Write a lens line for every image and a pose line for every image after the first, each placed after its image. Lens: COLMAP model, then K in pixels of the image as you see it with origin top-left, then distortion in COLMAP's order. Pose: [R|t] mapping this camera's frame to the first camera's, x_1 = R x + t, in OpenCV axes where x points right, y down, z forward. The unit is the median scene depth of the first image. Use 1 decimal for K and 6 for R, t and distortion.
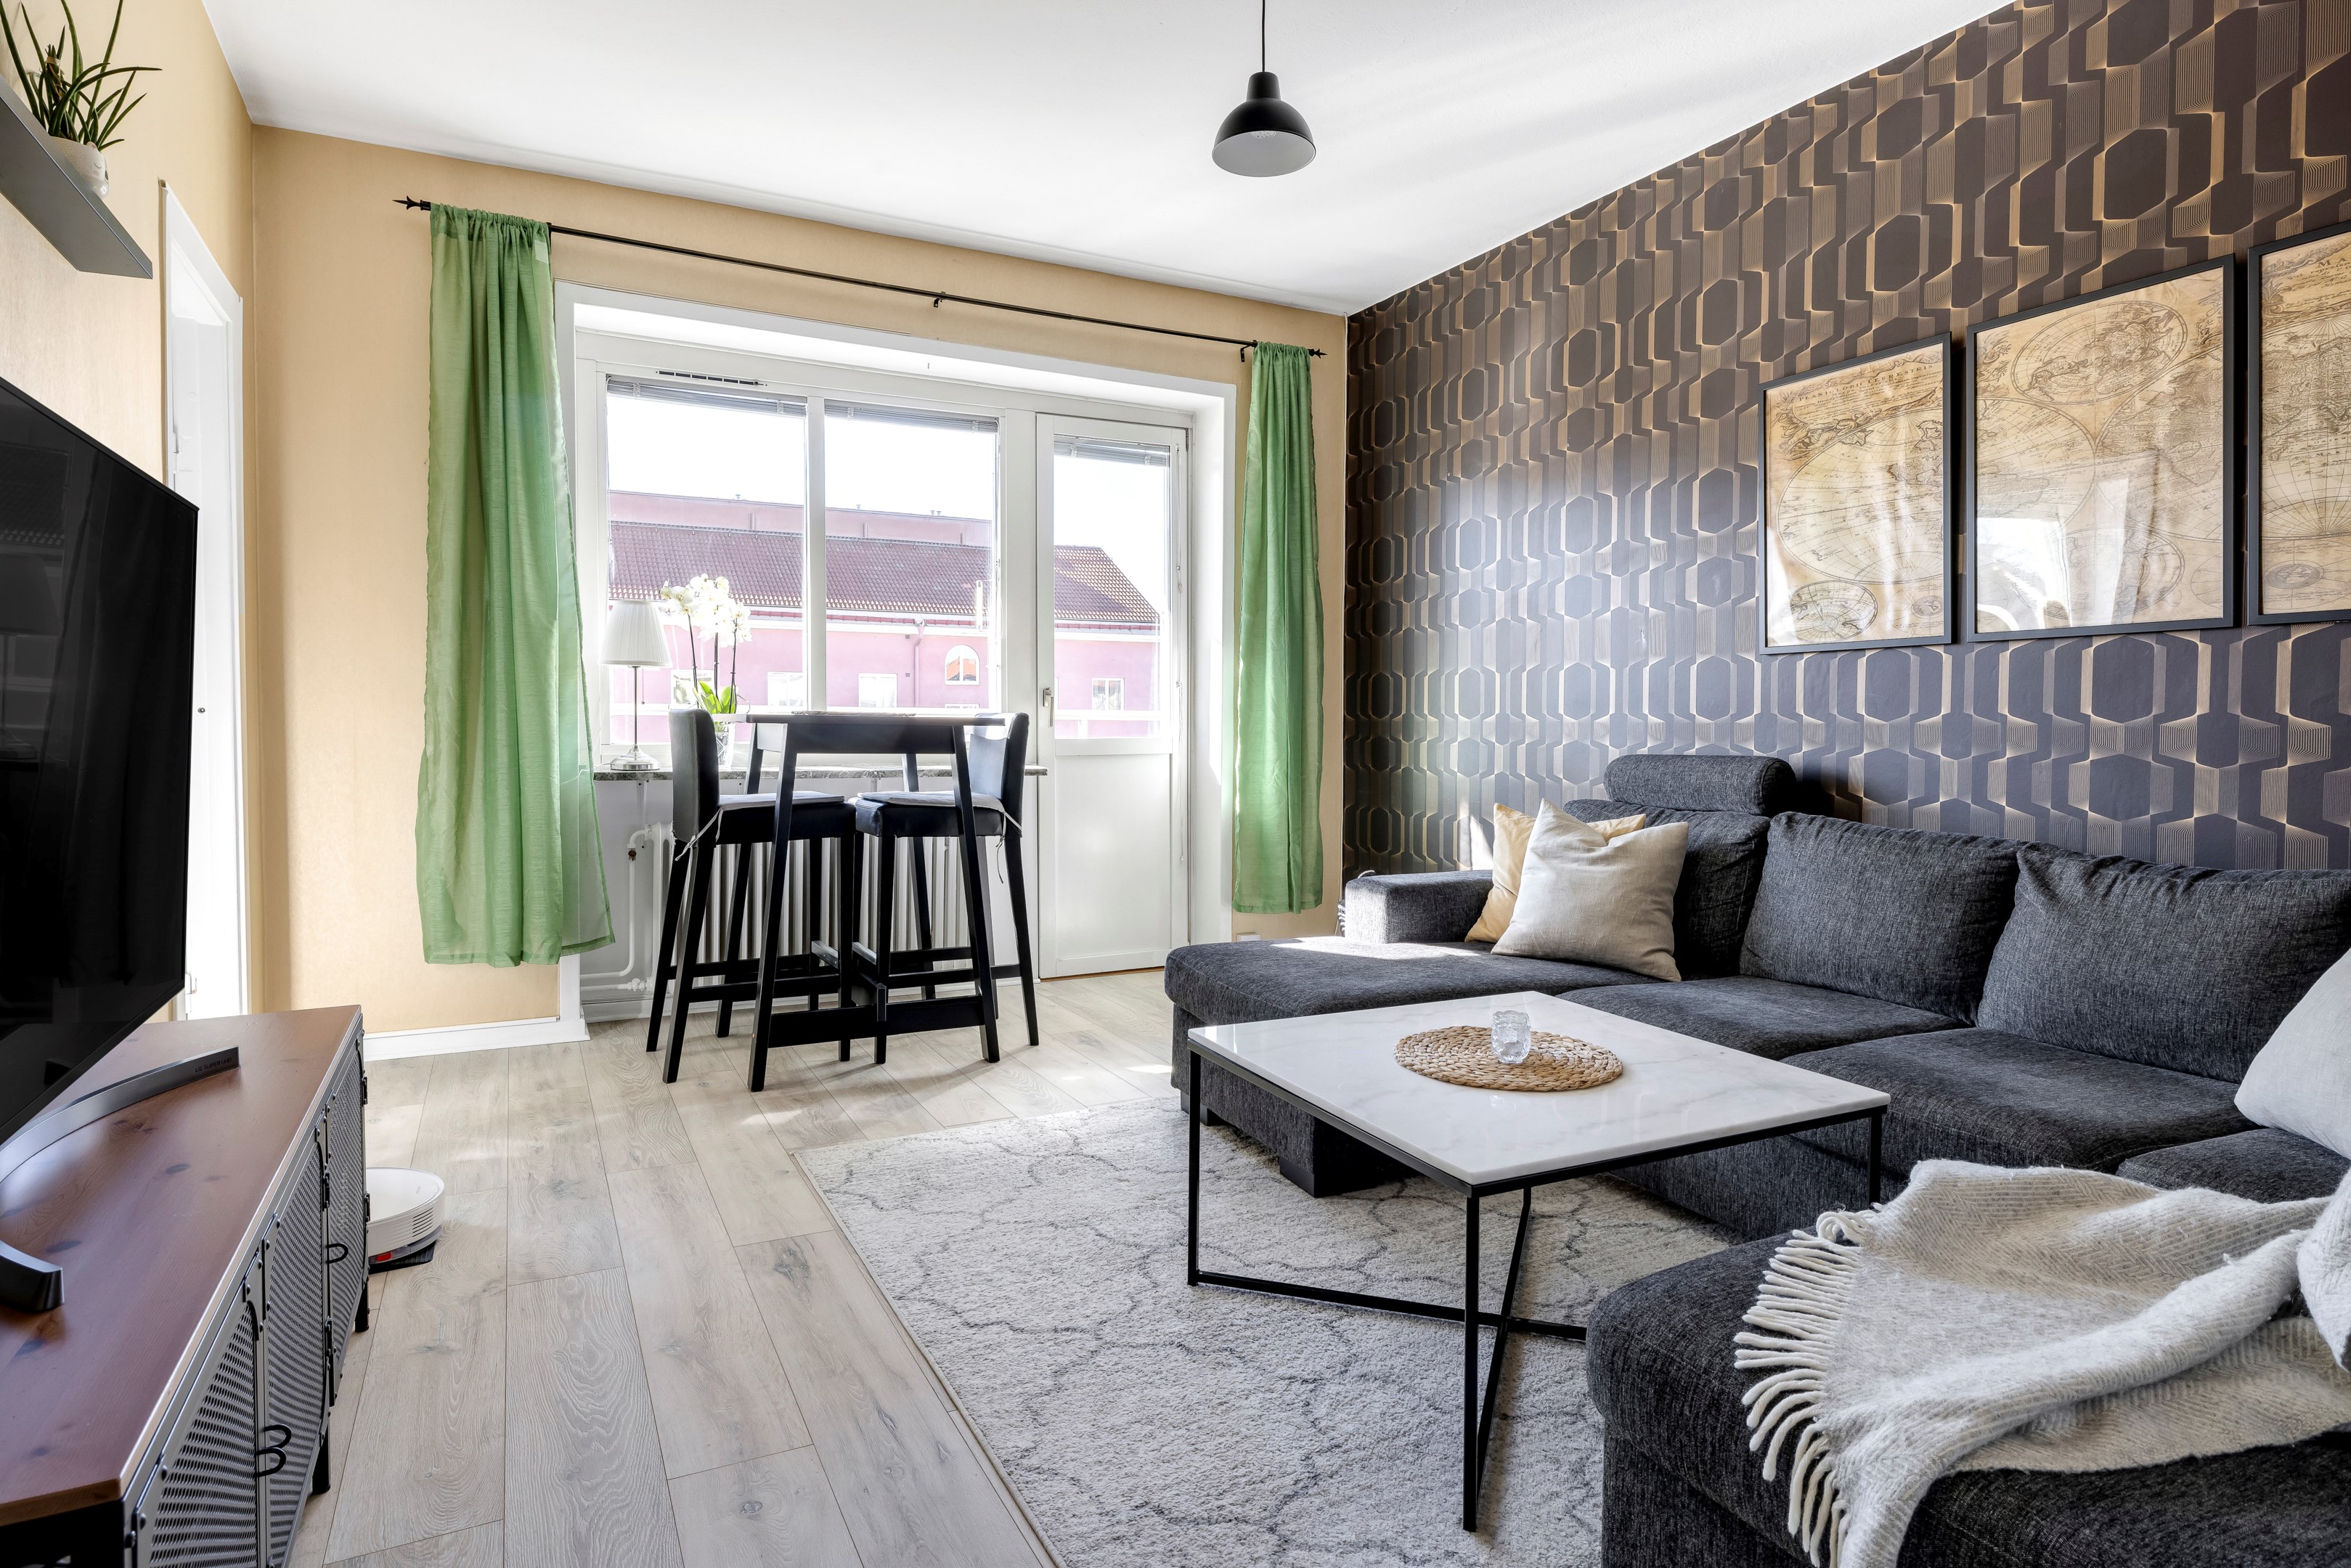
lens RADIAL K [[1384.7, 0, 1177.3], [0, 1384.7, 725.1], [0, 0, 1]] dist [-0.004129, -0.000380]
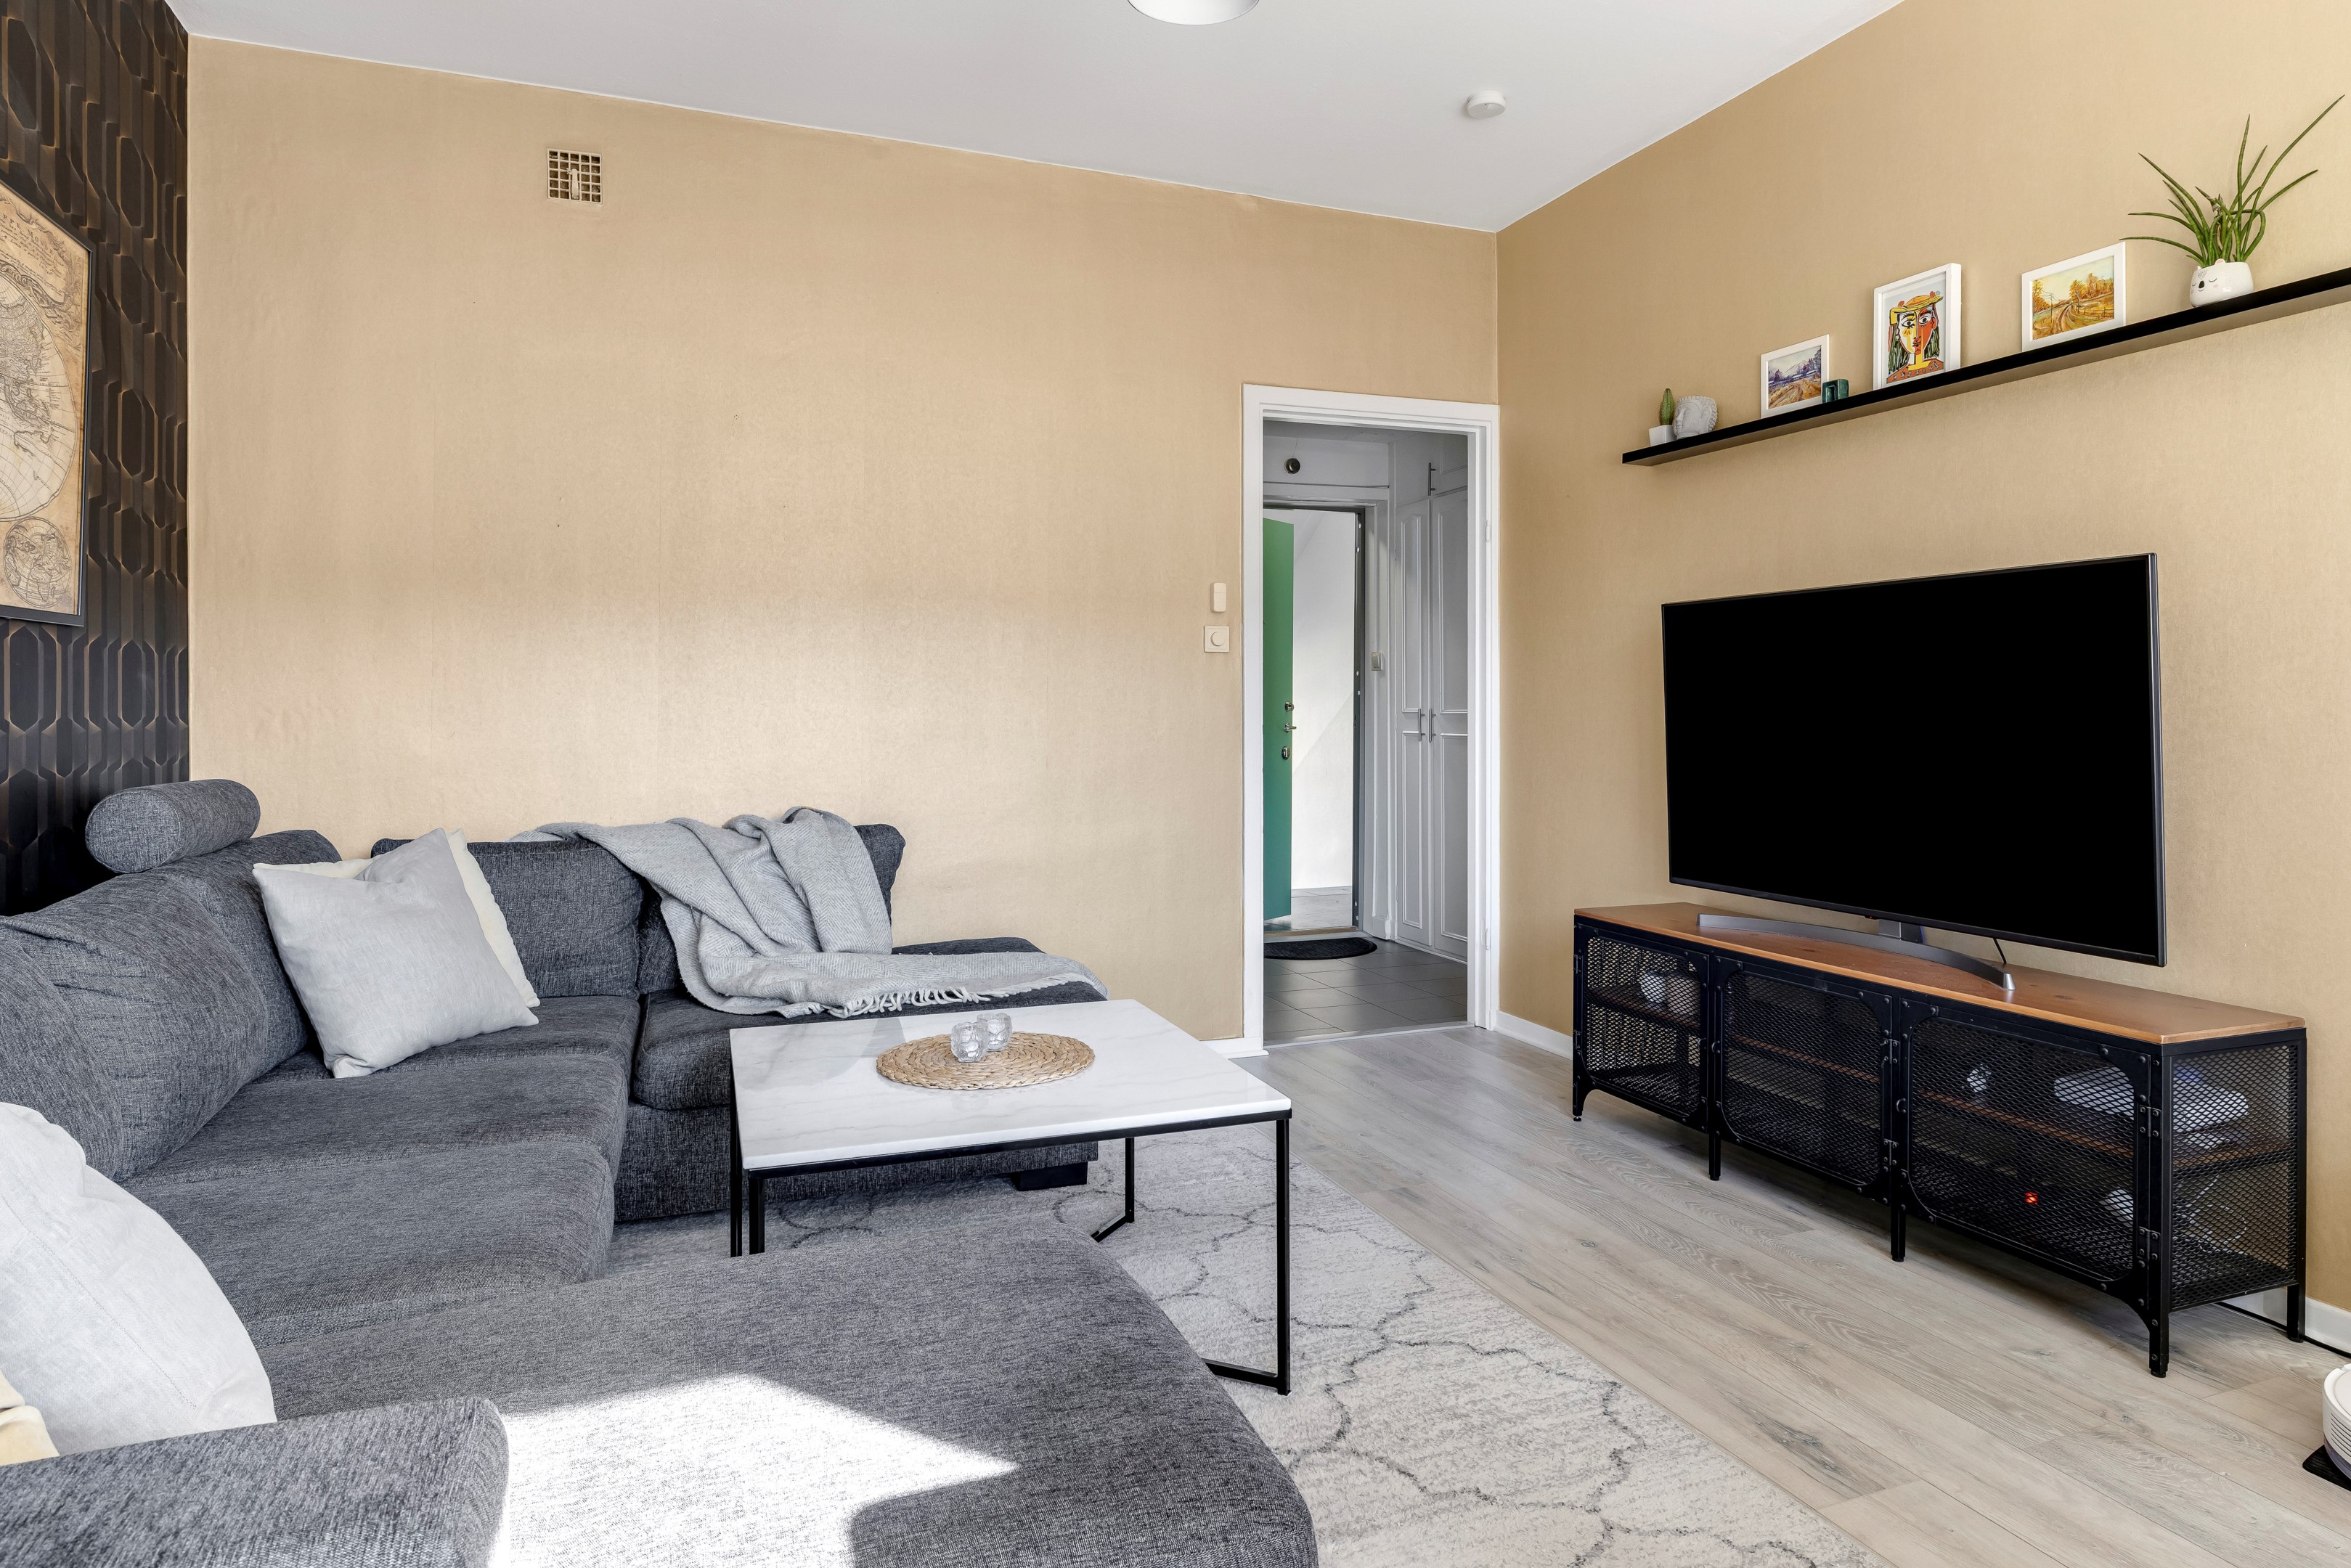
lens RADIAL K [[1384.7, 0, 1177.3], [0, 1384.7, 725.1], [0, 0, 1]] dist [-0.004129, -0.000380]
pose [[-0.993764, -0.000565, 0.111503, -0.012898], [0.001529, 0.999824, 0.018692, -0.020824], [-0.111494, 0.018746, -0.993588, 1.331218]]
